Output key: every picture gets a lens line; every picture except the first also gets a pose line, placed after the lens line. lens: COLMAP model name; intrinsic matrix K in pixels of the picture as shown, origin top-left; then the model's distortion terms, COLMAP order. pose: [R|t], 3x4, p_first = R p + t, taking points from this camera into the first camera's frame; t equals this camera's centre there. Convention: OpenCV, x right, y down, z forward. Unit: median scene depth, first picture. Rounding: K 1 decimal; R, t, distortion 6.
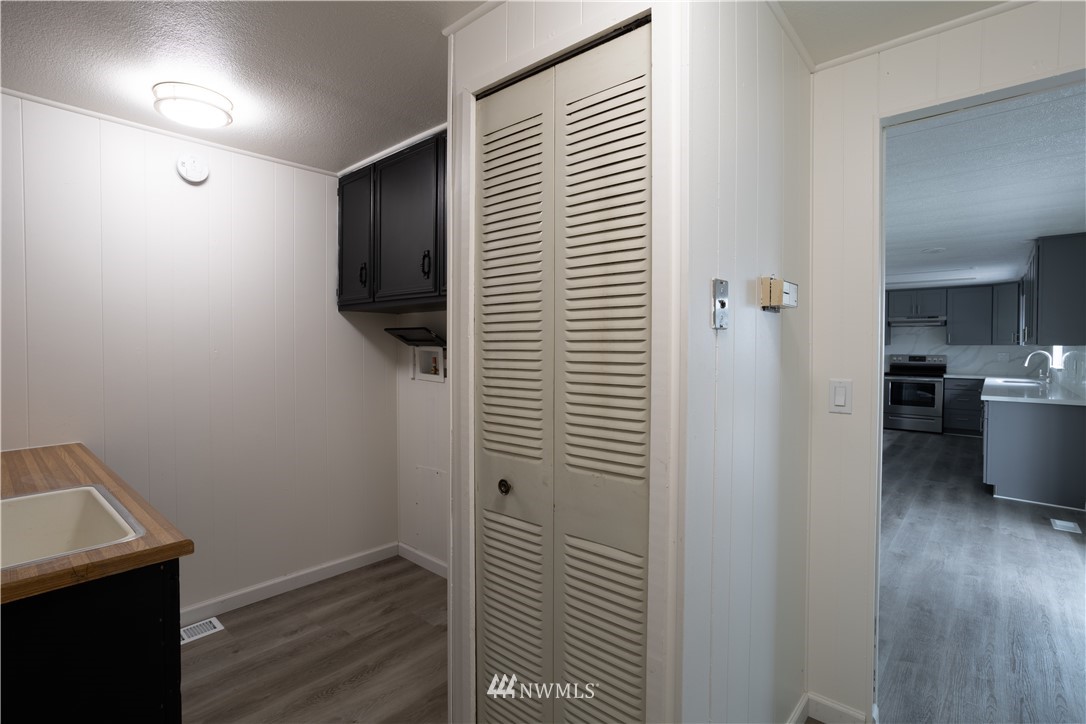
lens RADIAL K [[519.6, 0, 531.4], [0, 519.6, 357.8], [0, 0, 1]] dist [-0.044087, 0.026789]
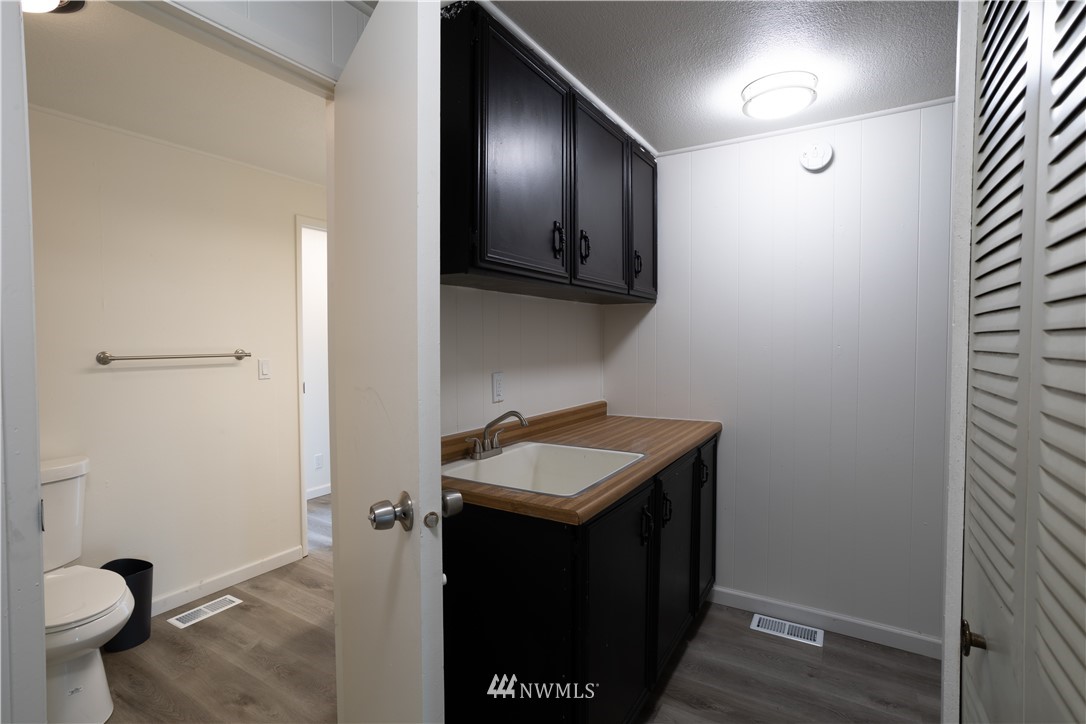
lens RADIAL K [[519.6, 0, 531.4], [0, 519.6, 357.8], [0, 0, 1]] dist [-0.044087, 0.026789]
pose [[0.175744, 0.032884, -0.983887, 0.216506], [-0.020628, 0.999346, 0.029716, -0.011701], [0.984220, 0.015073, 0.176307, 0.335434]]
